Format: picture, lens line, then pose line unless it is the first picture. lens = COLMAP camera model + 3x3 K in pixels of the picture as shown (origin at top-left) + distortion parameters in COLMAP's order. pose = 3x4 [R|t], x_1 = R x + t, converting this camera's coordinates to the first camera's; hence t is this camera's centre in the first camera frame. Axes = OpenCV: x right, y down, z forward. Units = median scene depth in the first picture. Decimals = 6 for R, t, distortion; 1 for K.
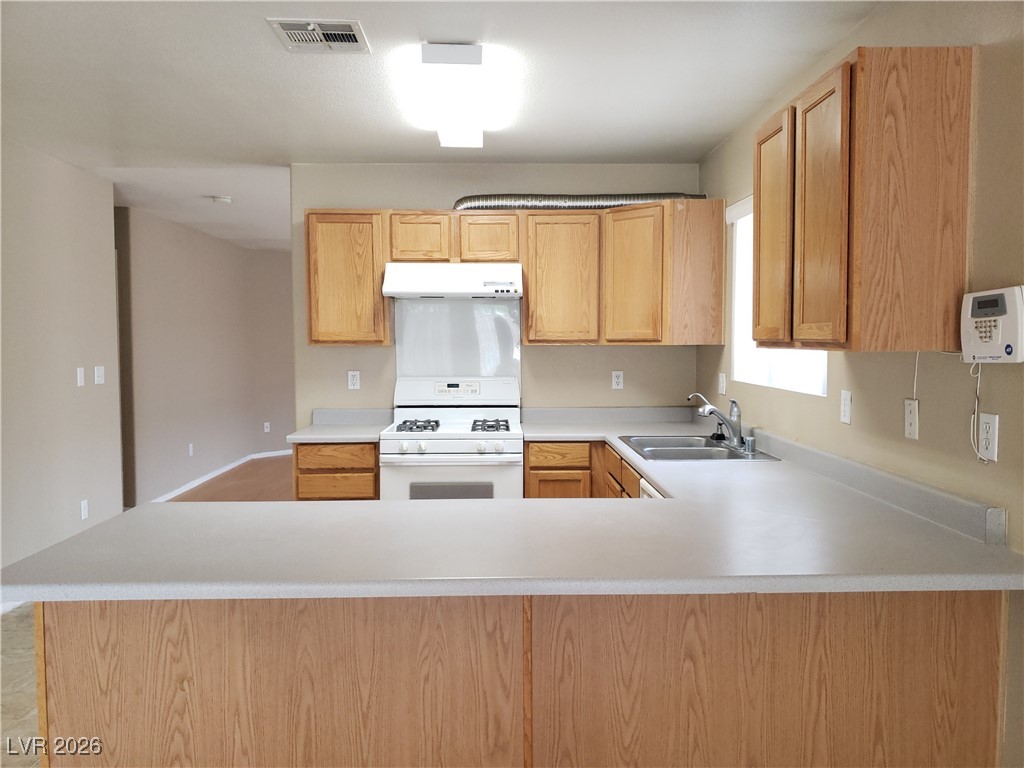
lens RADIAL K [[797.7, 0, 512.0], [0, 797.7, 384.0], [0, 0, 1]] dist [0.053875, -0.068011]
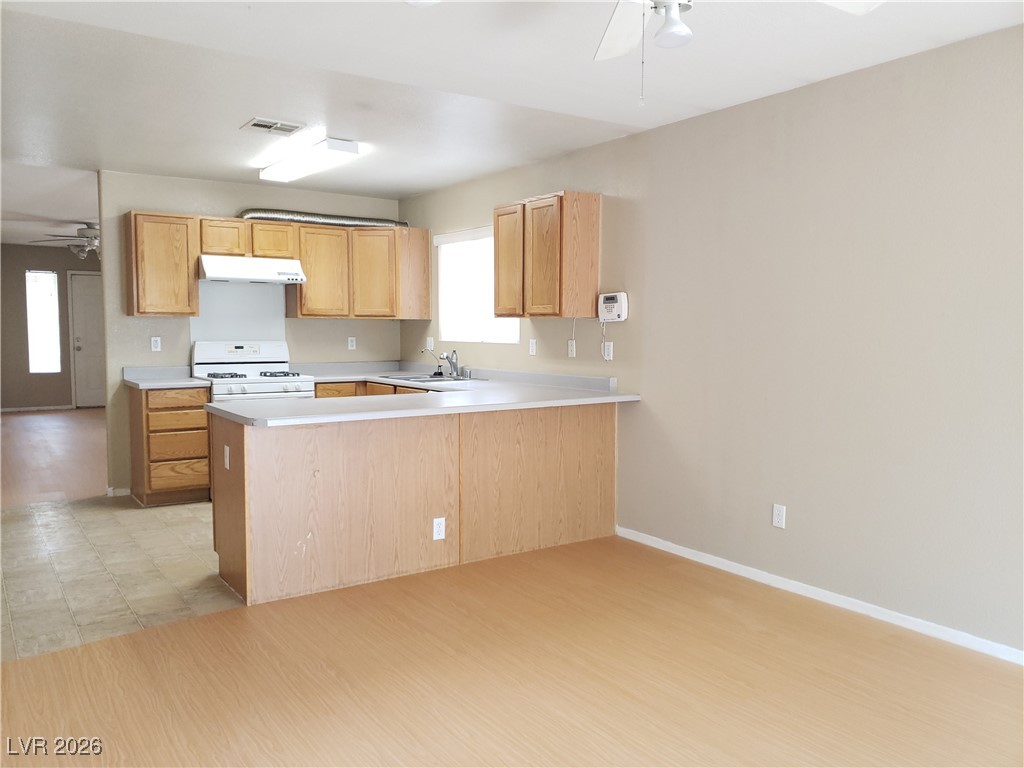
lens RADIAL K [[785.2, 0, 512.0], [0, 785.2, 384.0], [0, 0, 1]] dist [0.122820, -0.217463]
pose [[0.834509, -0.033630, 0.549966, -0.458156], [0.024445, 0.999413, 0.024021, 0.045568], [-0.550451, -0.006602, 0.834841, -0.402891]]
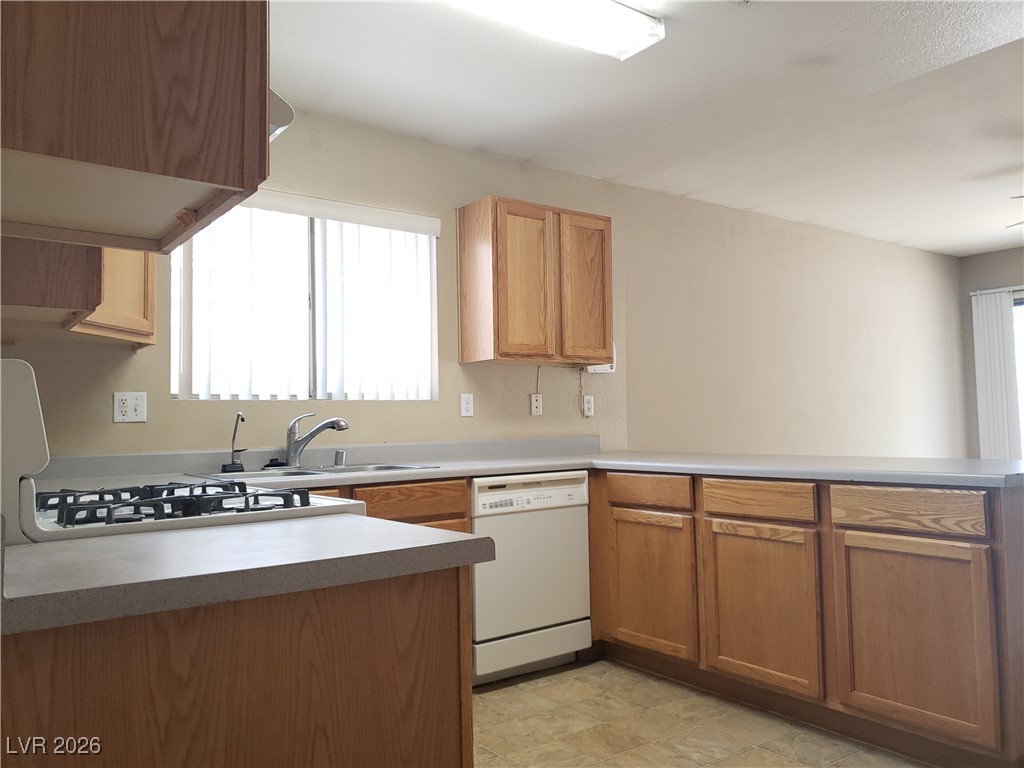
lens RADIAL K [[797.7, 0, 512.0], [0, 797.7, 384.0], [0, 0, 1]] dist [0.053875, -0.068011]
pose [[-0.584223, 0.056012, 0.809658, -0.877858], [0.064079, 0.997685, -0.022782, 0.025130], [-0.809060, 0.038572, -0.586459, 0.923264]]
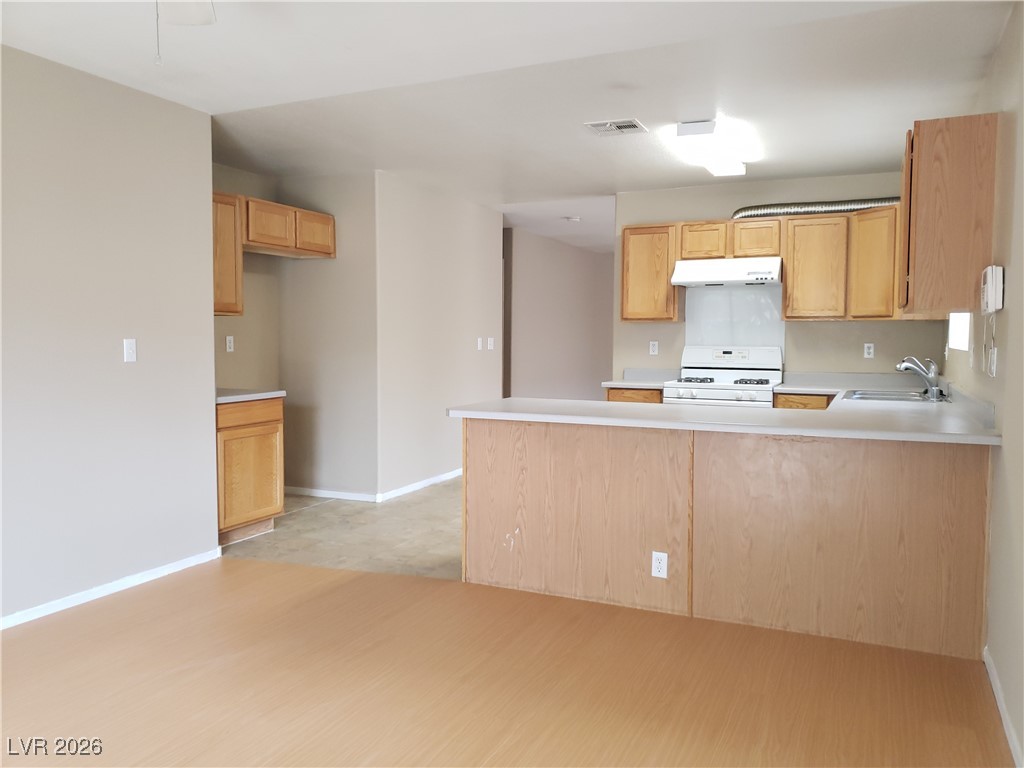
lens RADIAL K [[797.7, 0, 512.0], [0, 797.7, 384.0], [0, 0, 1]] dist [0.053875, -0.068011]
pose [[0.902749, 0.033481, -0.428863, 0.183069], [-0.031626, 0.999434, 0.011453, 0.052718], [0.429004, 0.003224, 0.903297, -0.361804]]
